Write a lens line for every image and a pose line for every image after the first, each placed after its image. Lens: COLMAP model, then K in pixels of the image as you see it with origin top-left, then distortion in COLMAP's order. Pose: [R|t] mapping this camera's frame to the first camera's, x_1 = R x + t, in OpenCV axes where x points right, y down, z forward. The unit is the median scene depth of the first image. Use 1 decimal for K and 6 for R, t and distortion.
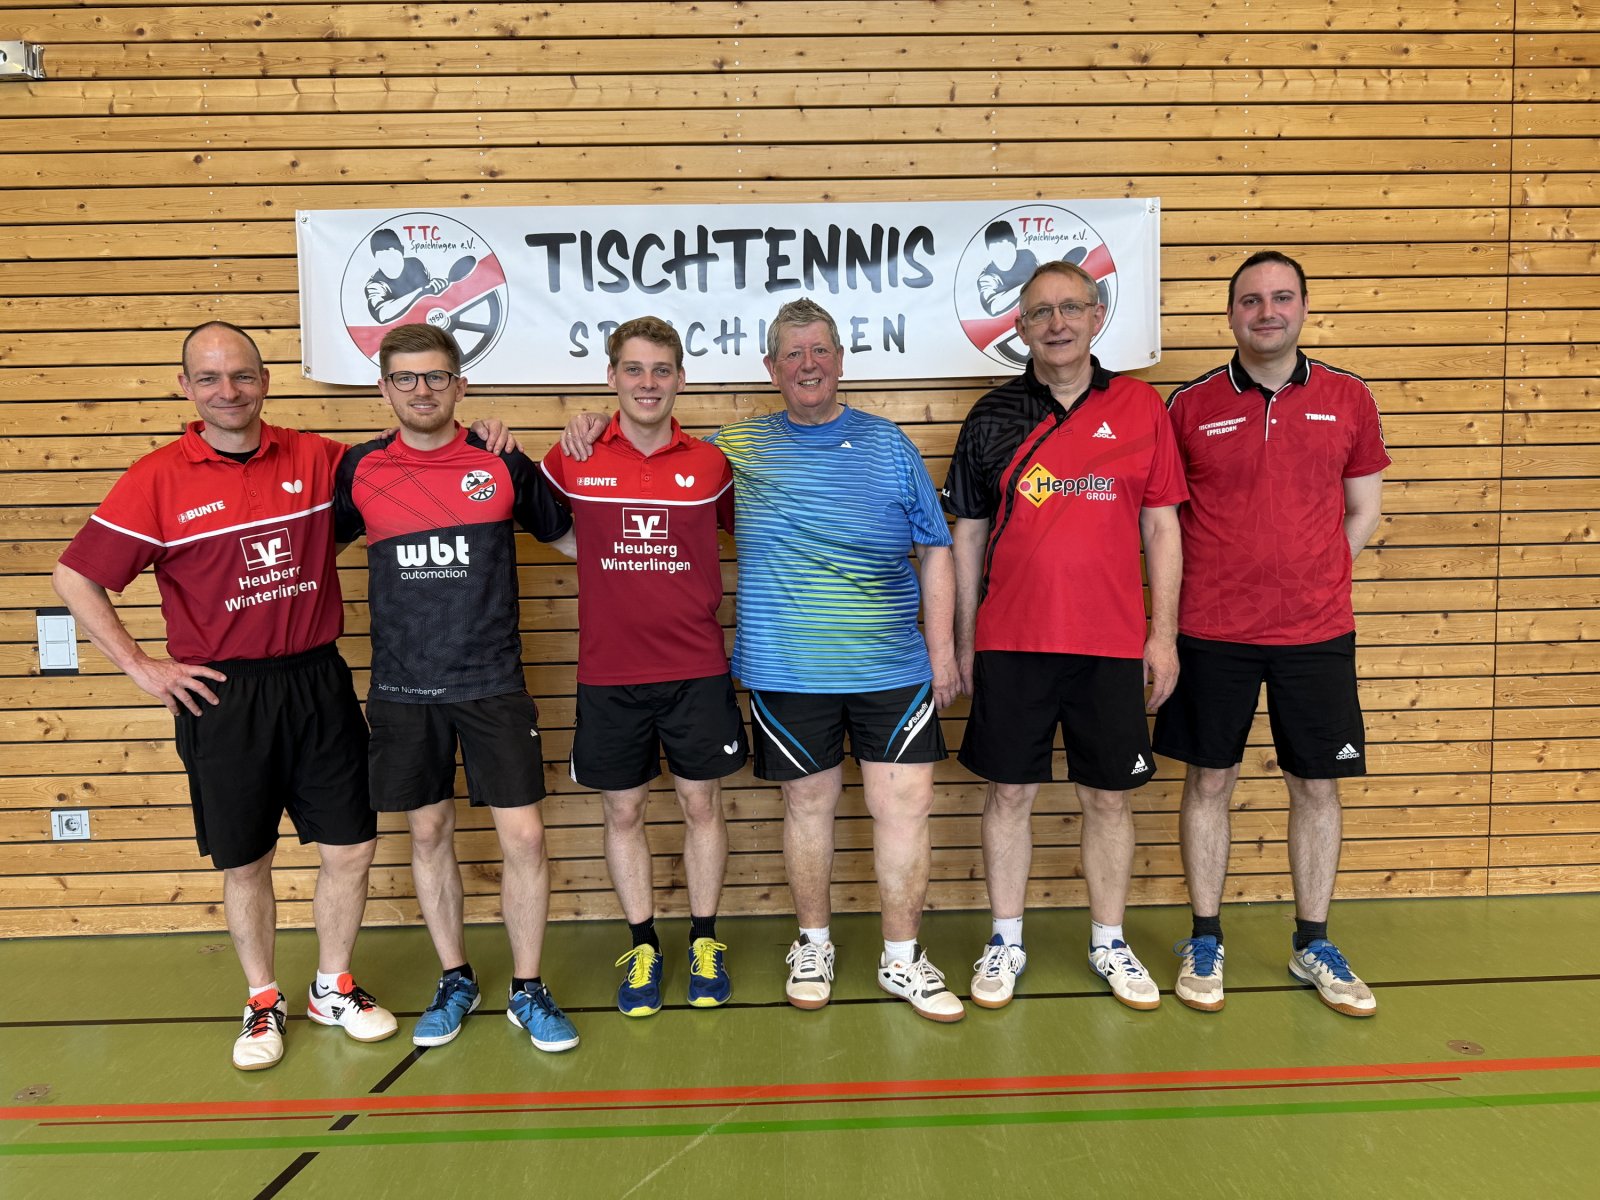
lens RADIAL K [[634.0, 0, 800.0], [0, 634.0, 600.0], [0, 0, 1]] dist [0.001688, -0.000222]
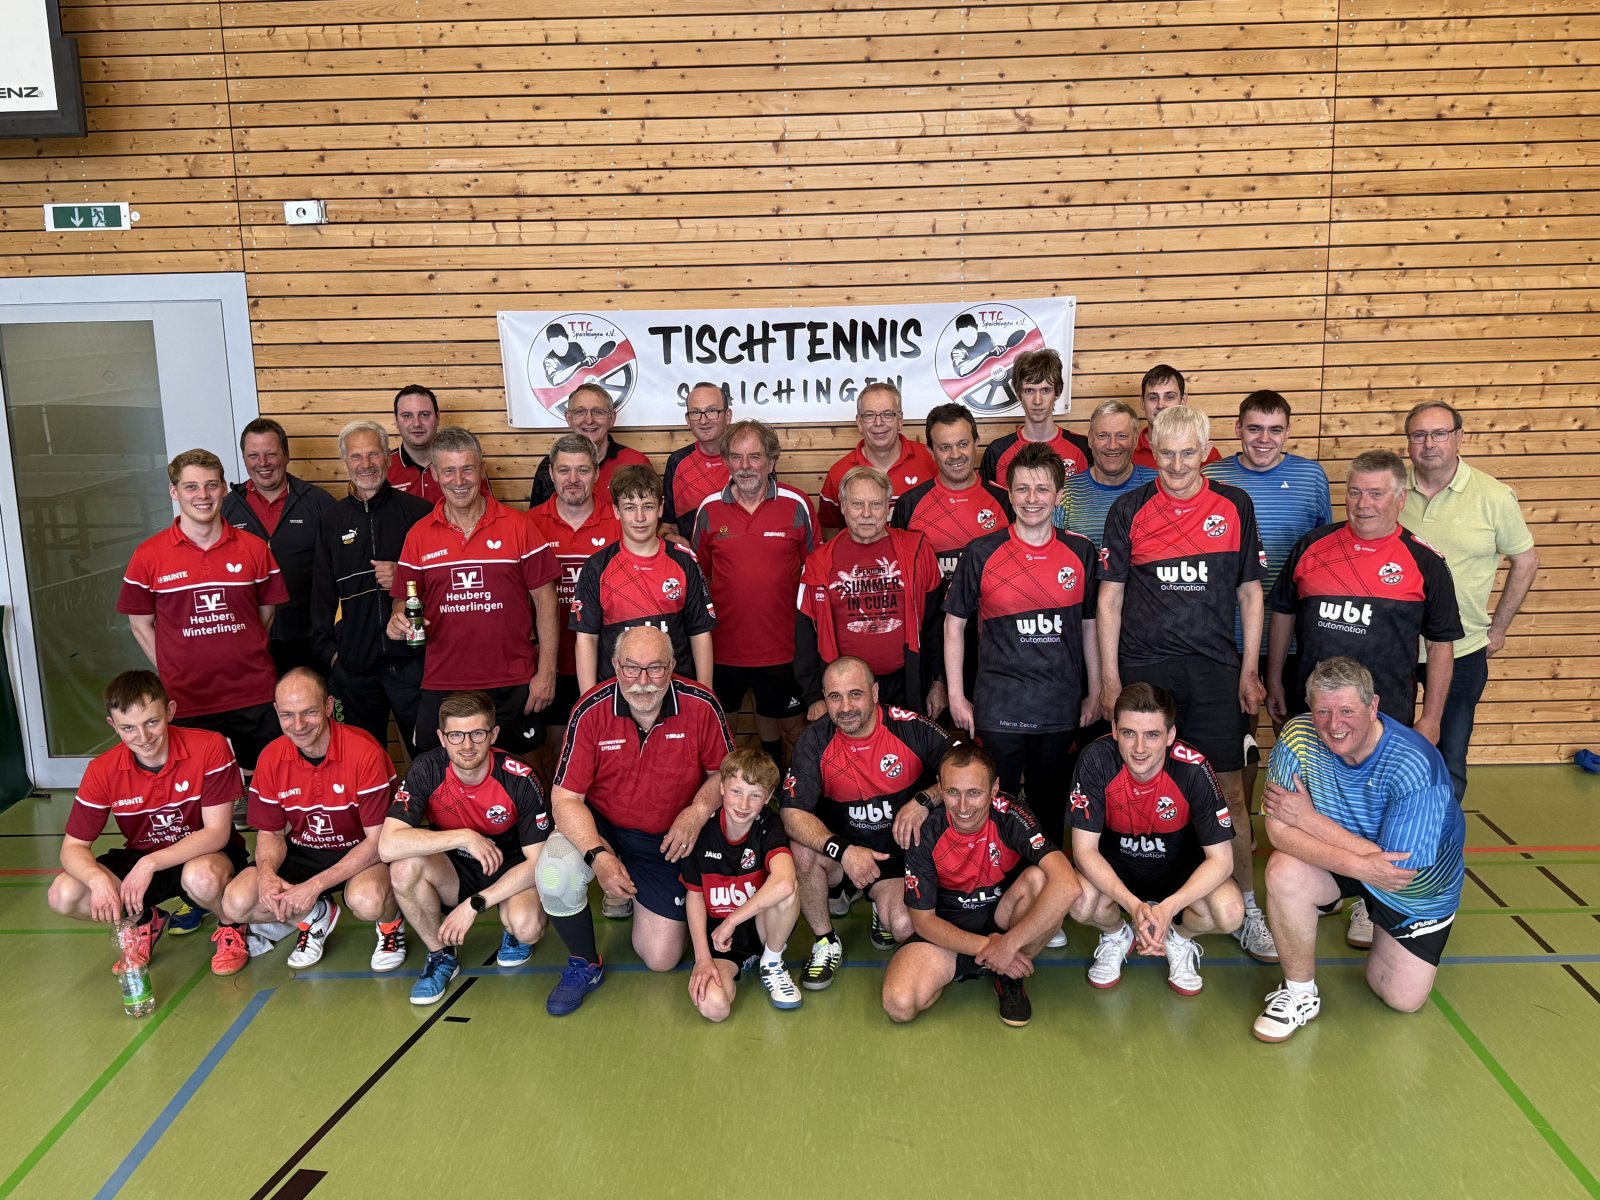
lens RADIAL K [[1487.7, 0, 800.0], [0, 1487.7, 600.0], [0, 0, 1]] dist [0.076085, -0.016203]
pose [[0.999060, 0.003347, -0.043211, 0.081647], [0.002867, 0.989727, 0.142941, -0.436973], [0.043245, -0.142931, 0.988787, -2.562627]]
